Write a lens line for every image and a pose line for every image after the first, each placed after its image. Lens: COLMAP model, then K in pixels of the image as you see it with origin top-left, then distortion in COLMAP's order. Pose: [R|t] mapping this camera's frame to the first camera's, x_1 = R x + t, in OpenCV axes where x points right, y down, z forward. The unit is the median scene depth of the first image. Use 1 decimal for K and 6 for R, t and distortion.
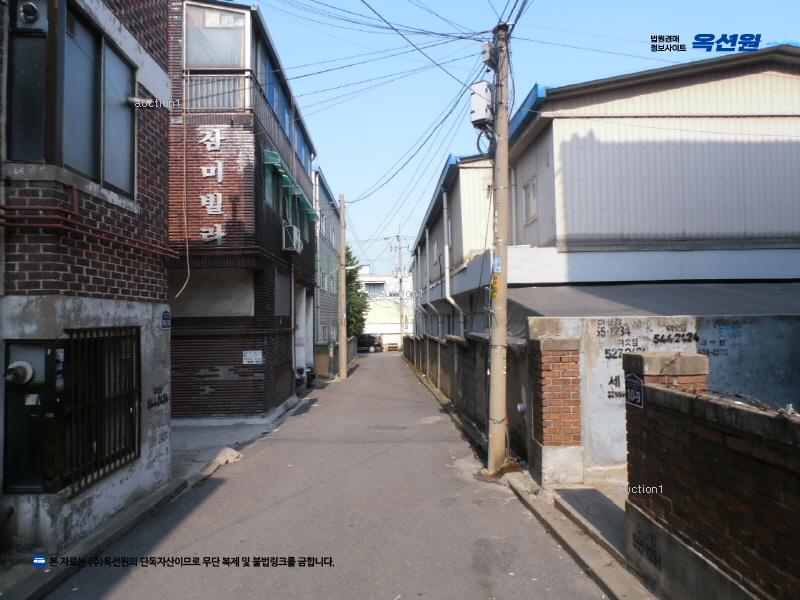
lens RADIAL K [[561.2, 0, 400.8], [0, 561.2, 299.4], [0, 0, 1]] dist [-0.015677, 0.006073]
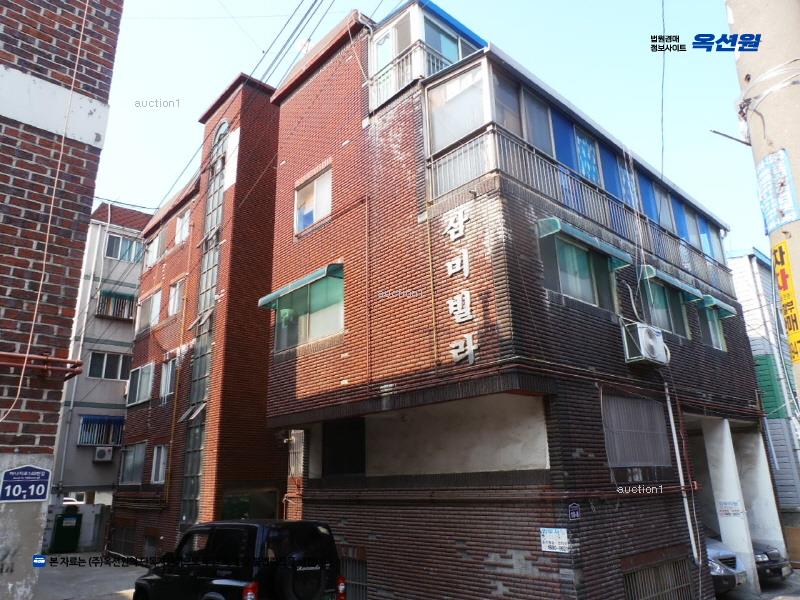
lens RADIAL K [[561.2, 0, 398.9], [0, 561.2, 301.7], [0, 0, 1]] dist [-0.015677, 0.006073]
pose [[0.653524, -0.233326, -0.720045, 0.128471], [0.042081, 0.961030, -0.273222, 0.014366], [0.755735, 0.148257, 0.637875, 0.470141]]
